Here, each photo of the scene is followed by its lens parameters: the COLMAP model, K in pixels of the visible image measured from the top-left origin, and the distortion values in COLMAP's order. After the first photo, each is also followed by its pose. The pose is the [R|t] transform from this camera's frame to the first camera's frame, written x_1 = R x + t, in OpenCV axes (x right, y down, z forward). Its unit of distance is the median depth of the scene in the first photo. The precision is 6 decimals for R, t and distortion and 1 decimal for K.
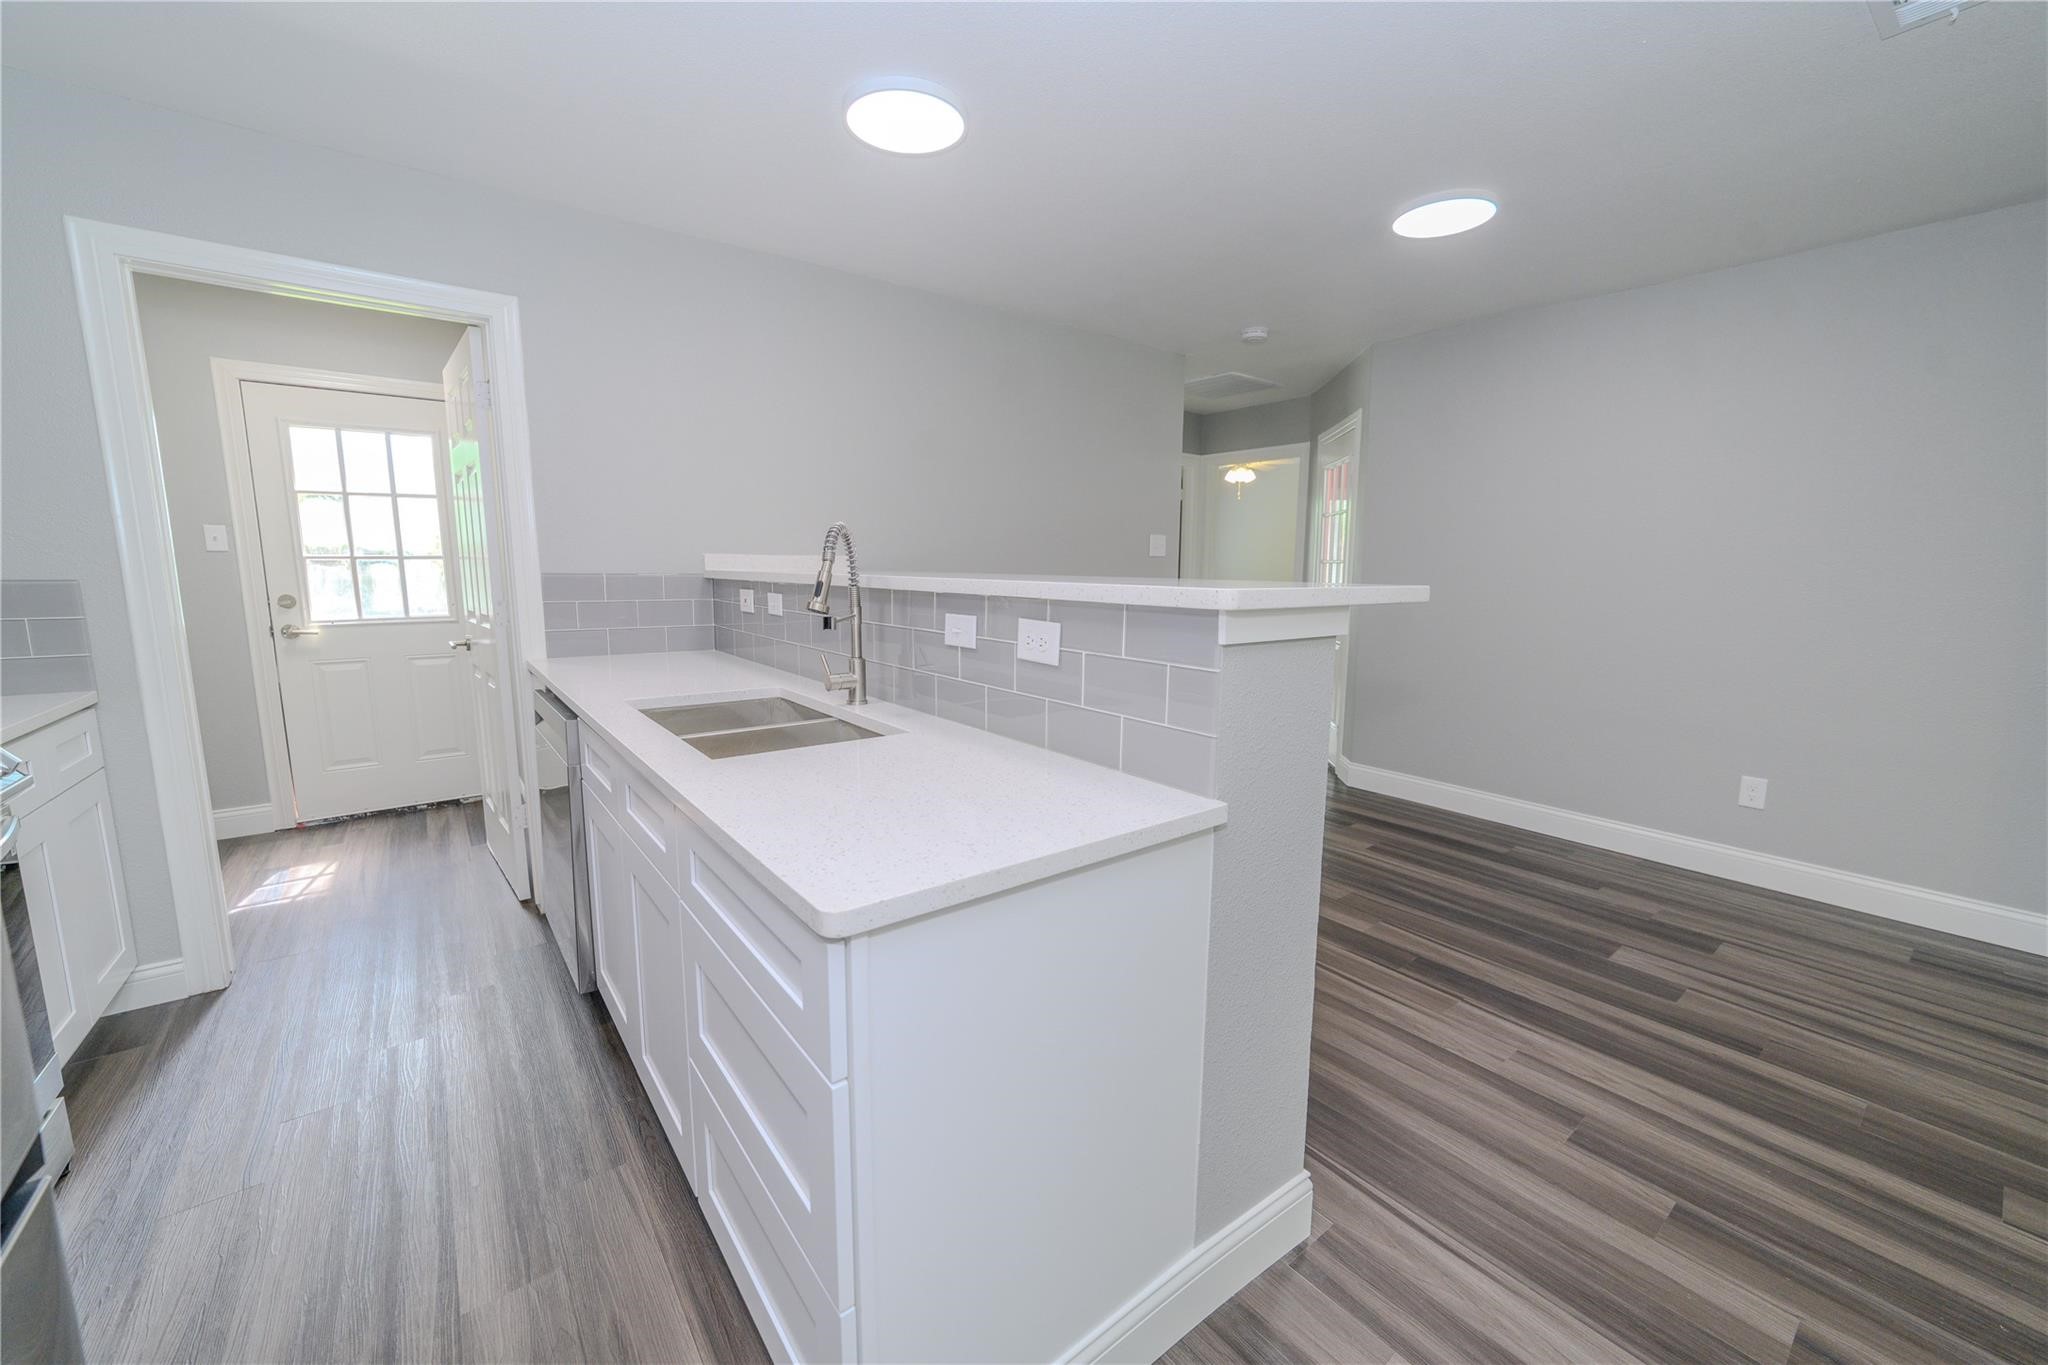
lens RADIAL K [[799.2, 0, 1025.1], [0, 799.2, 679.8], [0, 0, 1]] dist [-0.008767, 0.000427]
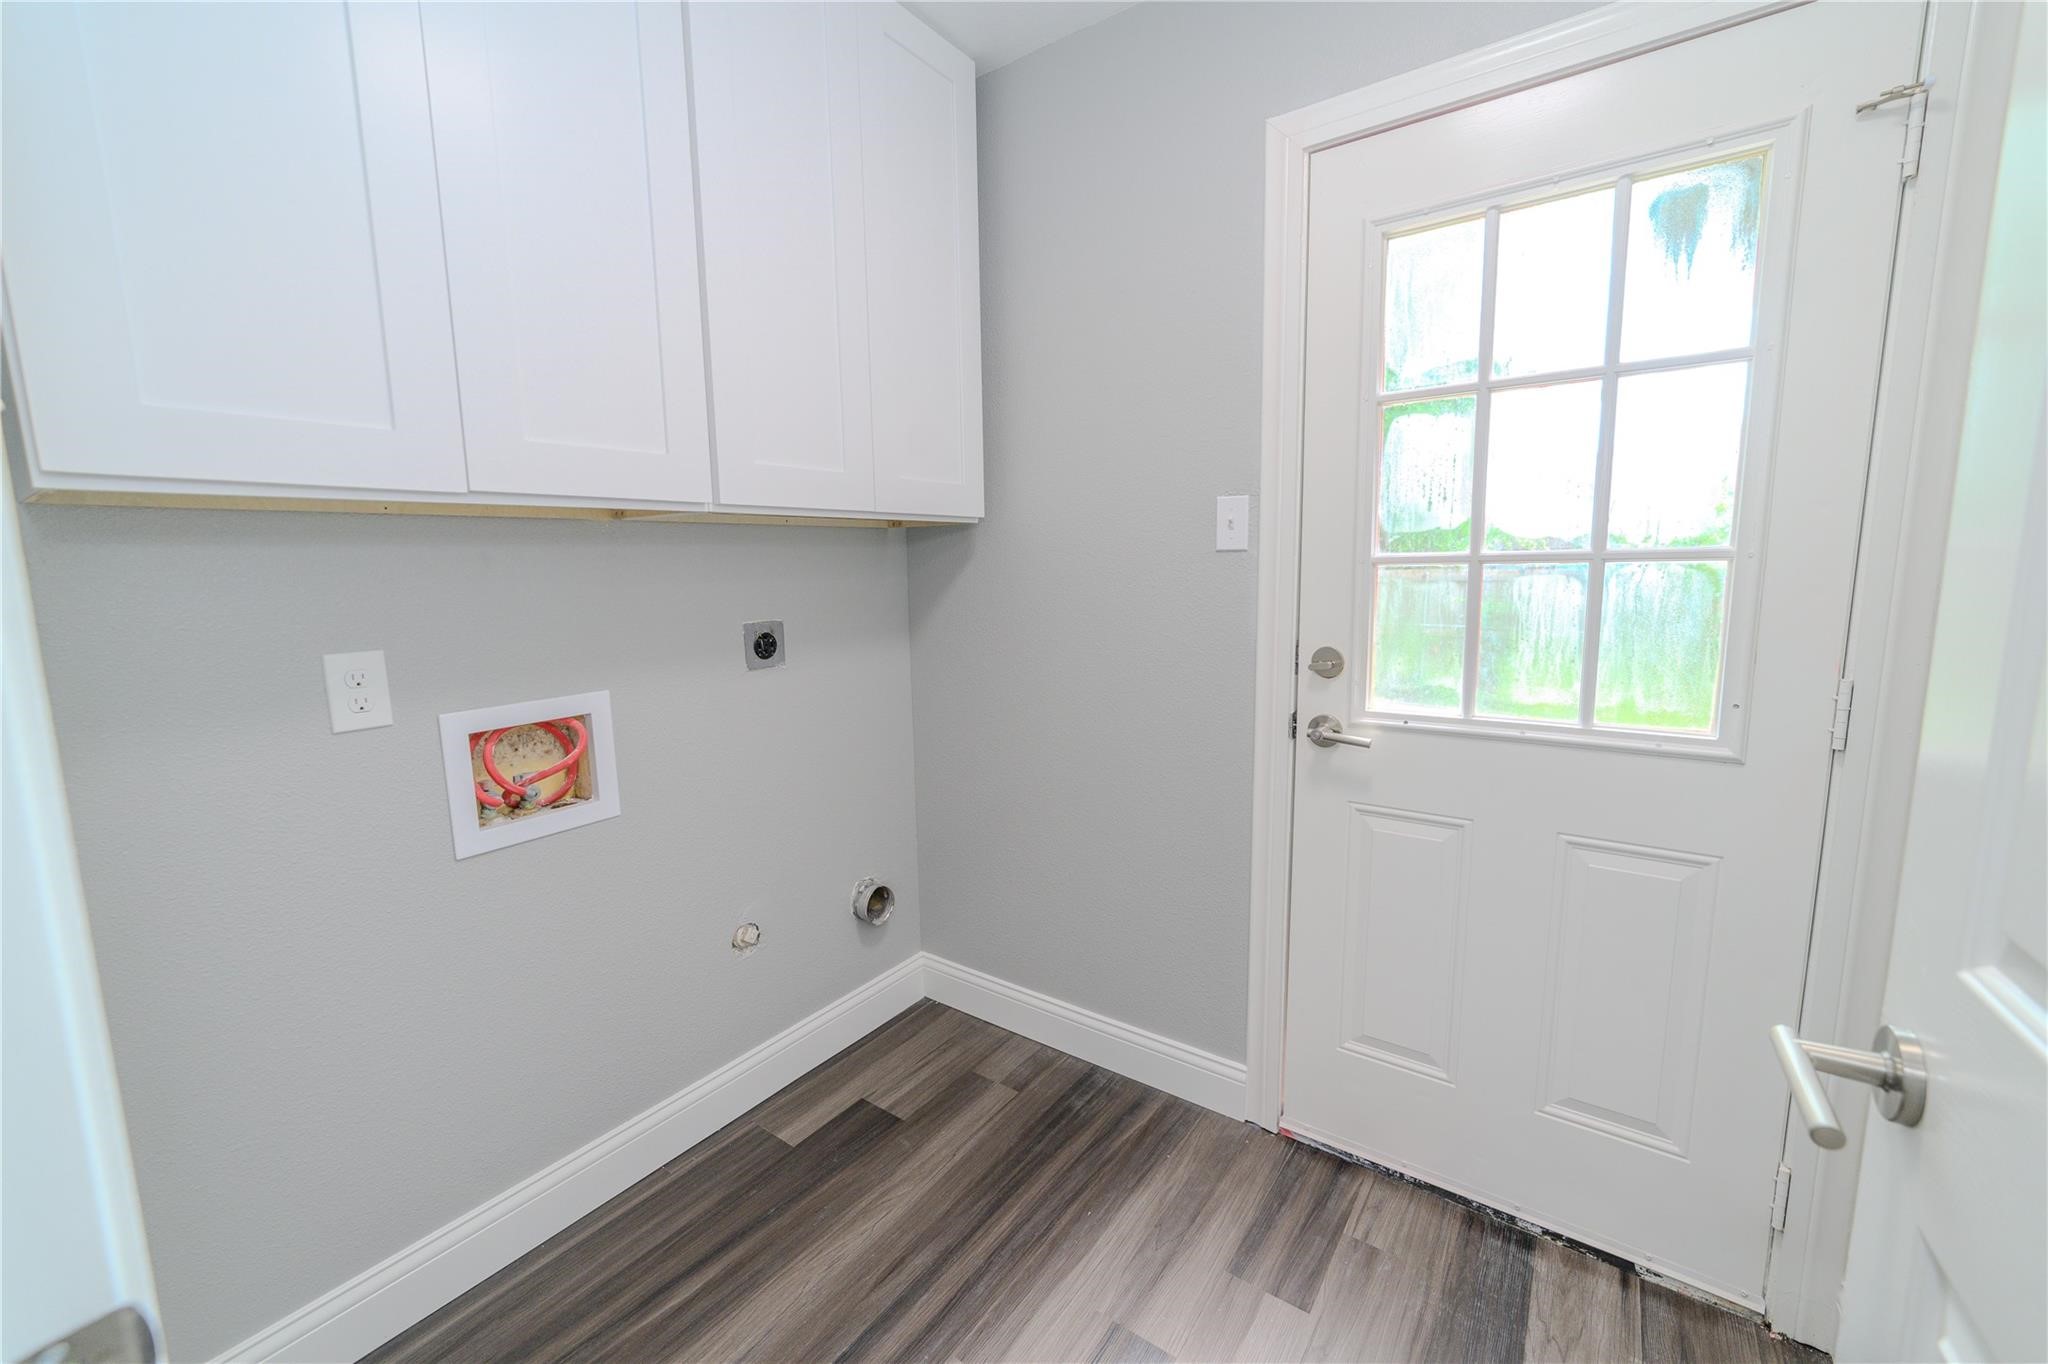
lens RADIAL K [[804.6, 0, 1036.4], [0, 804.6, 681.1], [0, 0, 1]] dist [-0.022497, 0.008289]
pose [[0.296928, 0.122262, -0.947041, -0.562158], [-0.123029, 0.988402, 0.089029, -0.108442], [0.946941, 0.090078, 0.308526, 0.715810]]
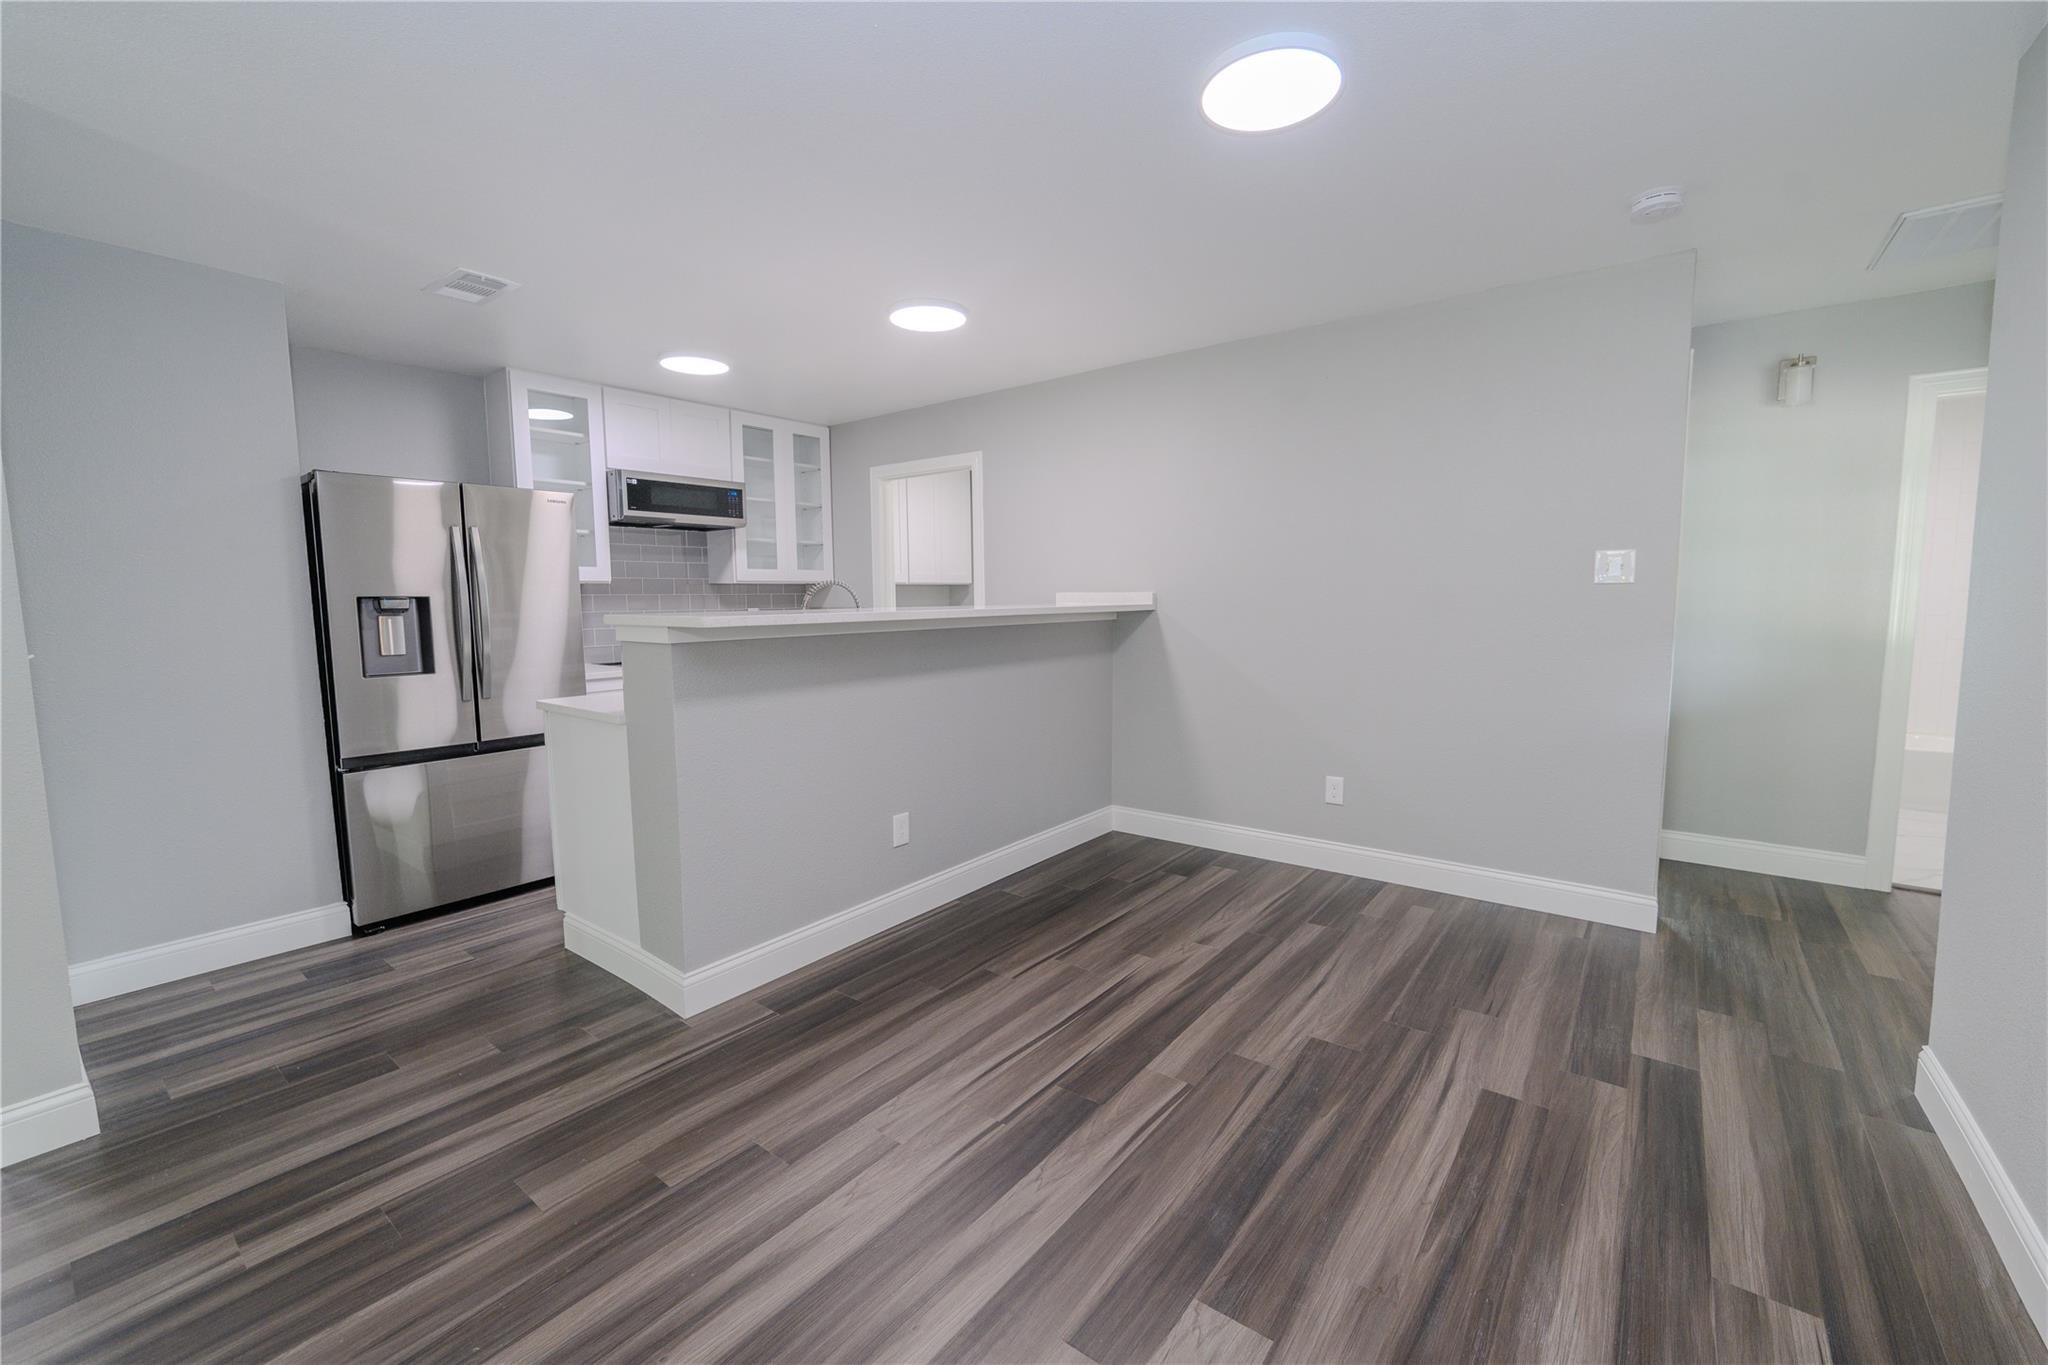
lens RADIAL K [[822.5, 0, 1024.0], [0, 822.5, 682.5], [0, 0, 1]] dist [-0.010814, 0.000506]
pose [[0.249710, 0.092867, -0.963857, 0.862173], [-0.129252, 0.989680, 0.061869, -0.069340], [0.959656, 0.109131, 0.259136, 0.484915]]
